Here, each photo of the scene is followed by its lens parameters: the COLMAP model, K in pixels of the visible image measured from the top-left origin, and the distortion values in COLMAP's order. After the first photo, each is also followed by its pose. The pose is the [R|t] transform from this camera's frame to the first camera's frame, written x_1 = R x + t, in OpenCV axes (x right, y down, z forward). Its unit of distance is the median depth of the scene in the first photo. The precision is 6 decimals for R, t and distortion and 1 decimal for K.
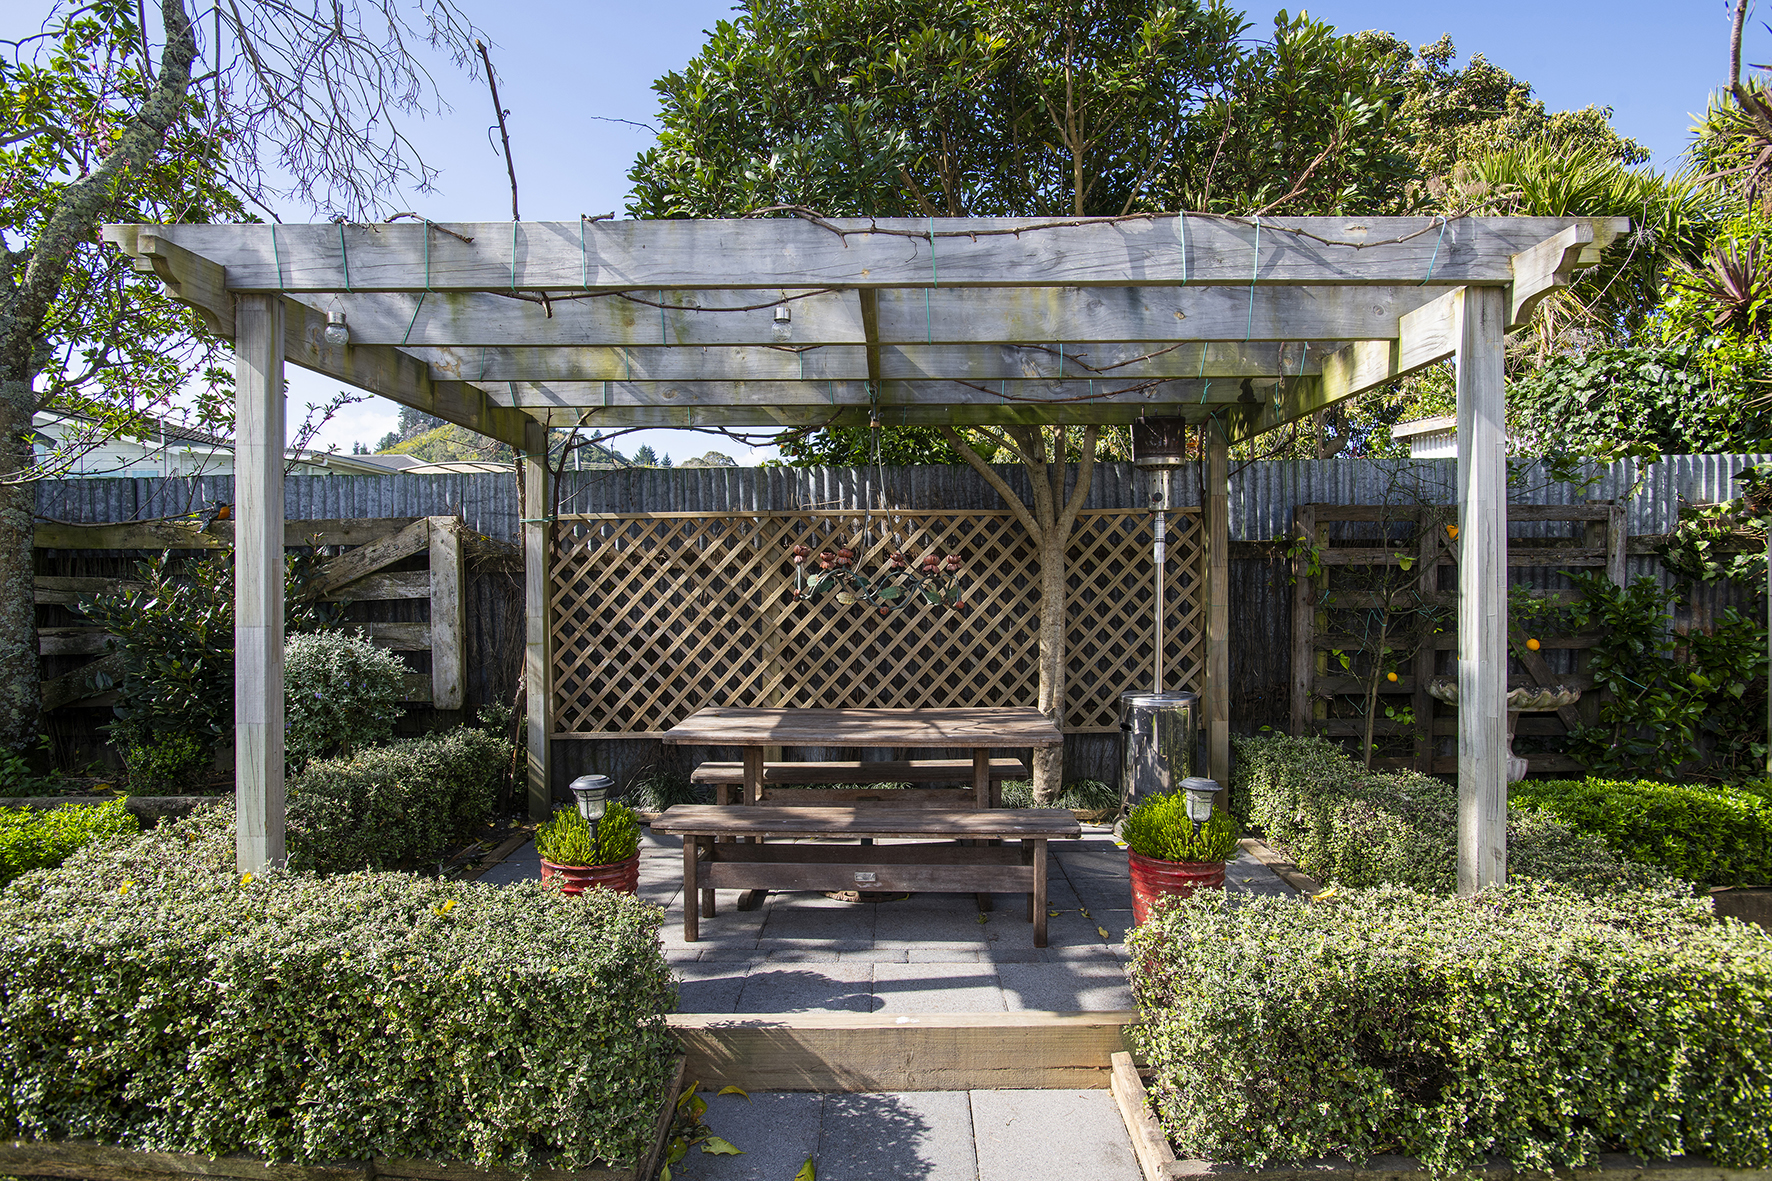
lens RADIAL K [[968.0, 0, 879.7], [0, 968.0, 577.2], [0, 0, 1]] dist [-0.029567, 0.006547]
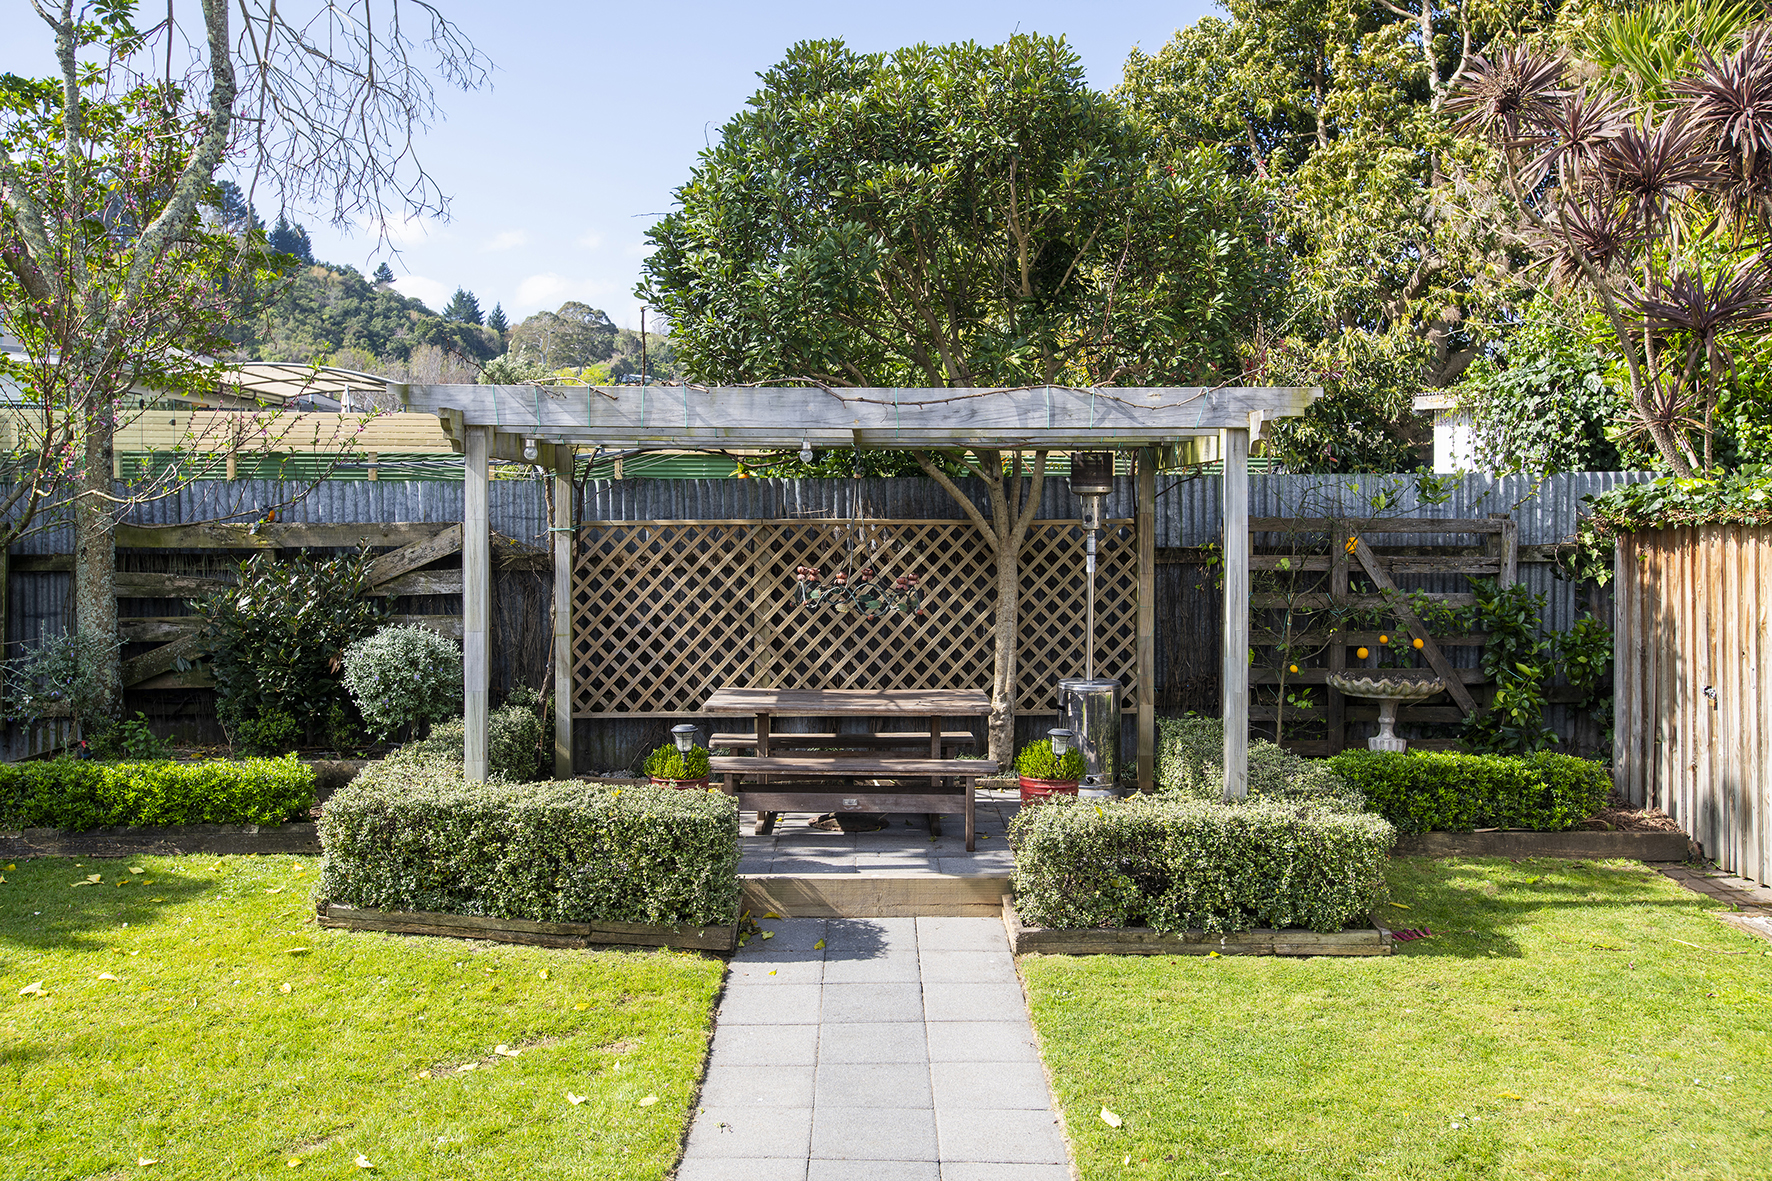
lens RADIAL K [[1612.7, 0, 904.6], [0, 1612.7, 553.3], [0, 0, 1]] dist [0.026322, 0.000000]
pose [[0.999113, 0.009645, 0.040989, -0.023113], [-0.010975, 0.999416, 0.032352, -0.092681], [-0.040653, -0.032773, 0.998636, -0.919934]]
